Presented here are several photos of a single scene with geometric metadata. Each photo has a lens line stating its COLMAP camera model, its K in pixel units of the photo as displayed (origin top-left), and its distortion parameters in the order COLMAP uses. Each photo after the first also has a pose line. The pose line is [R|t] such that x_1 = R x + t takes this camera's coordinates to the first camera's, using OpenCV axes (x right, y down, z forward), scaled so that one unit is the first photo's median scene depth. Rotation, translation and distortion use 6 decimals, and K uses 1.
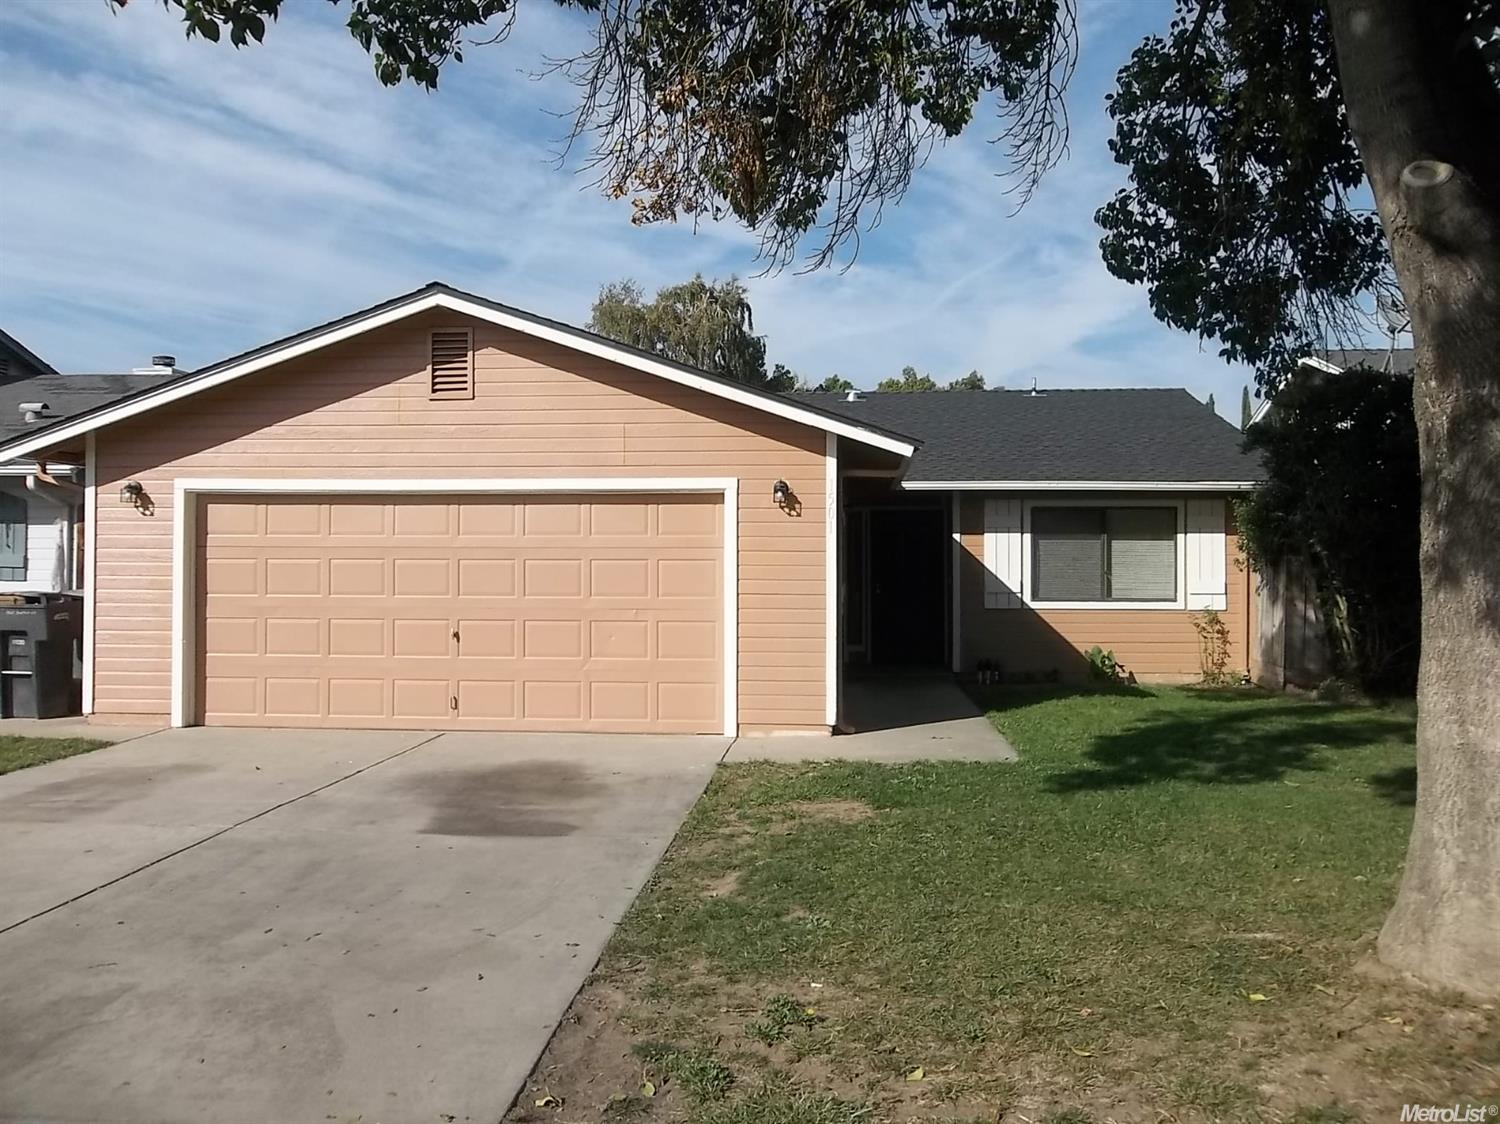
lens RADIAL K [[1222.6, 0, 751.7], [0, 1222.6, 560.0], [0, 0, 1]] dist [-0.020325, 0.006233]
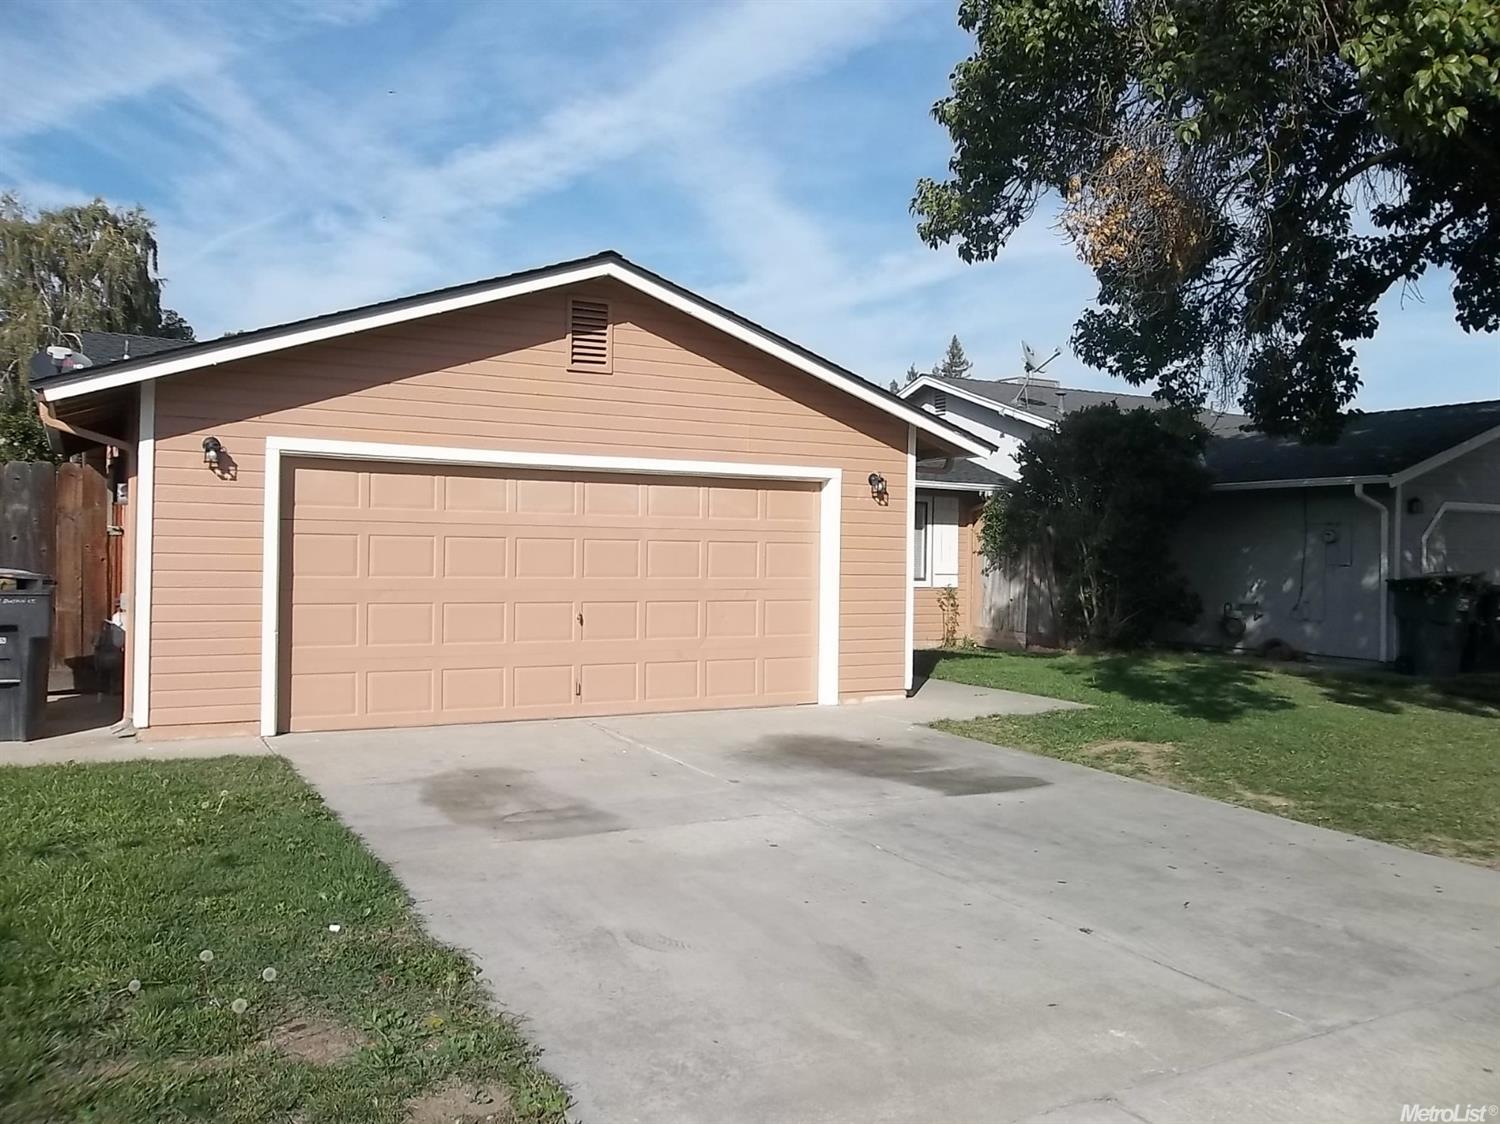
lens RADIAL K [[1222.6, 0, 753.2], [0, 1222.6, 561.1], [0, 0, 1]] dist [-0.020325, 0.006233]
pose [[0.828981, 0.004608, 0.559258, -0.671035], [-0.015542, 0.999770, 0.014800, 0.000229], [-0.559061, -0.020961, 0.828861, 0.130406]]
